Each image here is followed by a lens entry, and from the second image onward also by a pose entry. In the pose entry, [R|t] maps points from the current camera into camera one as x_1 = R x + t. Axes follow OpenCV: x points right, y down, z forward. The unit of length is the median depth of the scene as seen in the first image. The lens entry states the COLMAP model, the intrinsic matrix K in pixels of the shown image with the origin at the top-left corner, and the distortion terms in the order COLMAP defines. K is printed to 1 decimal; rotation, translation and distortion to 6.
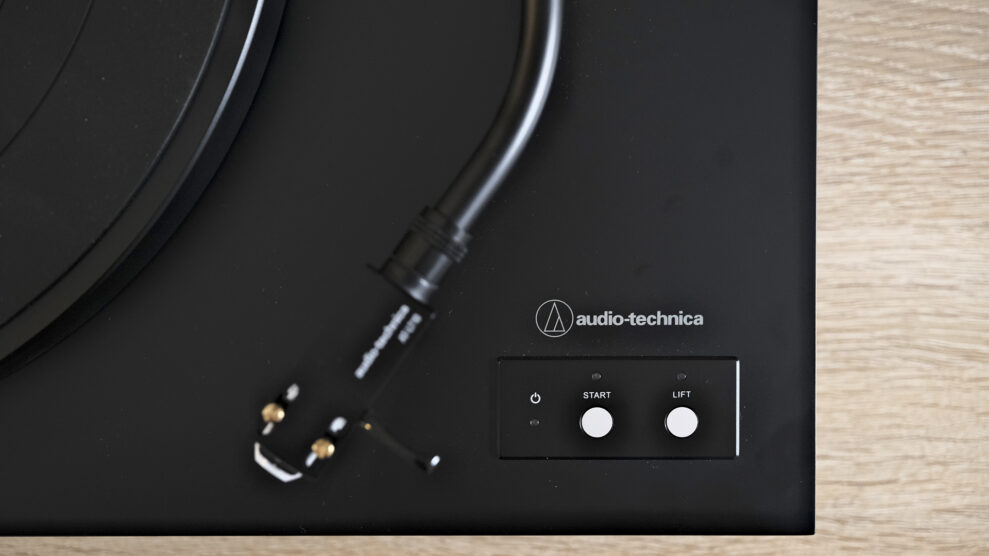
lens RADIAL K [[1307.3, 0, 494.5], [0, 1307.3, 278.0], [0, 0, 1]] dist [-0.002787, 0.035842]
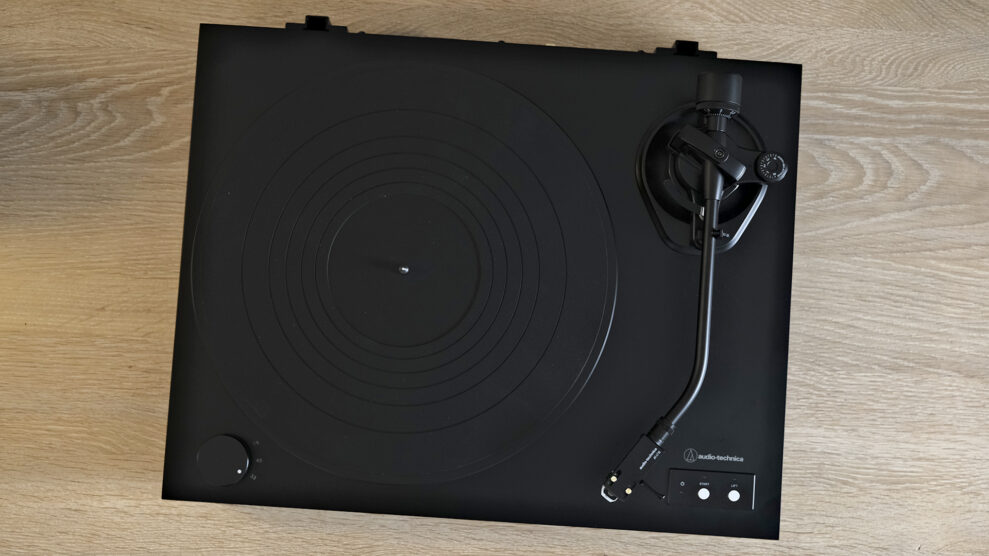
lens RADIAL K [[1307.3, 0, 494.5], [0, 1307.3, 278.0], [0, 0, 1]] dist [-0.002787, 0.035842]
pose [[0.997339, 0.071095, 0.016114, -0.360863], [-0.068970, 0.991839, -0.107234, -0.013642], [-0.023607, 0.105837, 0.994103, -1.471976]]
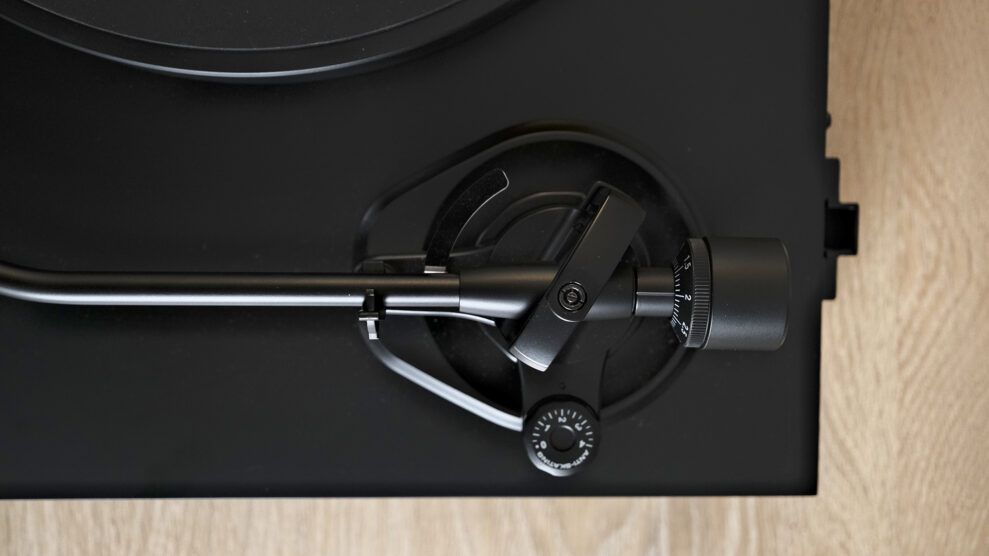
lens RADIAL K [[1307.3, 0, 494.5], [0, 1307.3, 278.0], [0, 0, 1]] dist [-0.002787, 0.035842]
pose [[-0.003444, 0.996439, 0.084249, -0.055217], [-0.998793, 0.000700, -0.049103, -0.380390], [-0.048987, -0.084317, 0.995234, -0.188536]]
